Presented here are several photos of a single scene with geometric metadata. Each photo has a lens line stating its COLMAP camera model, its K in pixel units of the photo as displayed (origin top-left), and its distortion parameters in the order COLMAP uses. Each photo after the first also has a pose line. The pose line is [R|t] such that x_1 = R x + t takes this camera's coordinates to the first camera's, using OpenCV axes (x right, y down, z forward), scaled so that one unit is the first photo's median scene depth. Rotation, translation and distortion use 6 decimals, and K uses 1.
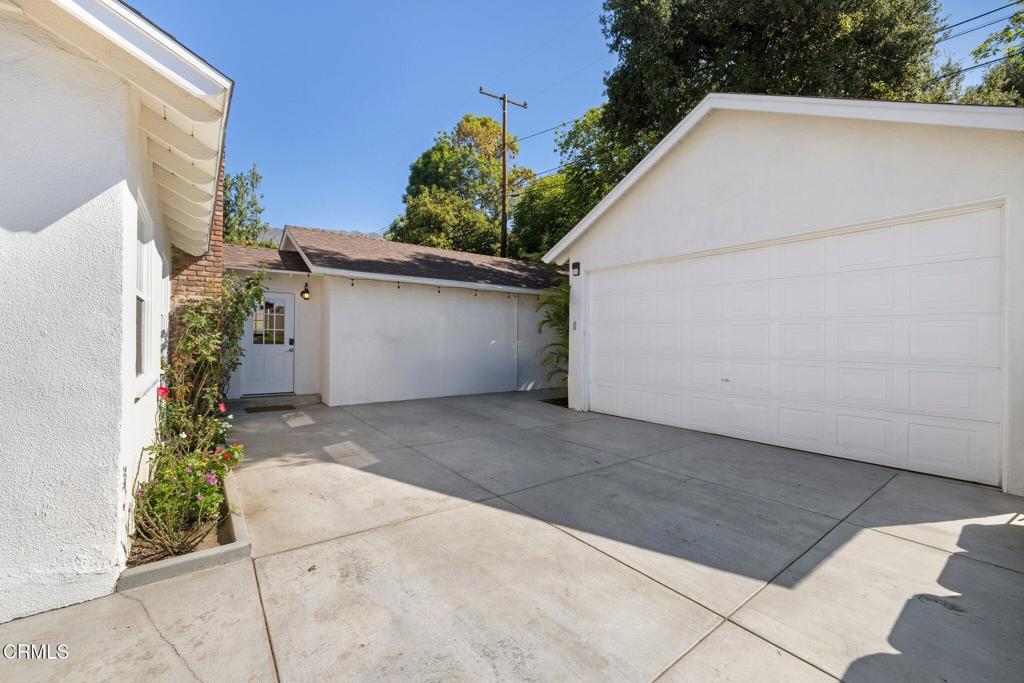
lens RADIAL K [[427.1, 0, 516.8], [0, 427.1, 340.8], [0, 0, 1]] dist [0.001164, 0.000231]
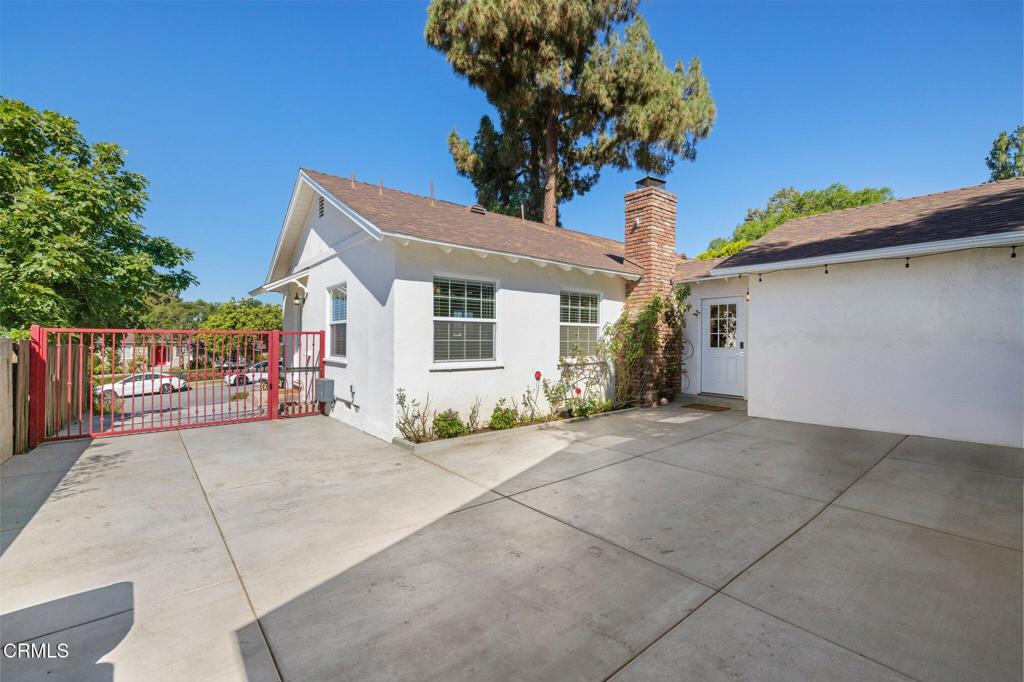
lens RADIAL K [[427.1, 0, 515.2], [0, 427.1, 337.5], [0, 0, 1]] dist [0.001164, 0.000231]
pose [[0.047121, -0.012258, -0.998814, 1.029593], [-0.002290, 0.999921, -0.012380, -0.005416], [0.998887, 0.002870, 0.047089, 1.018204]]
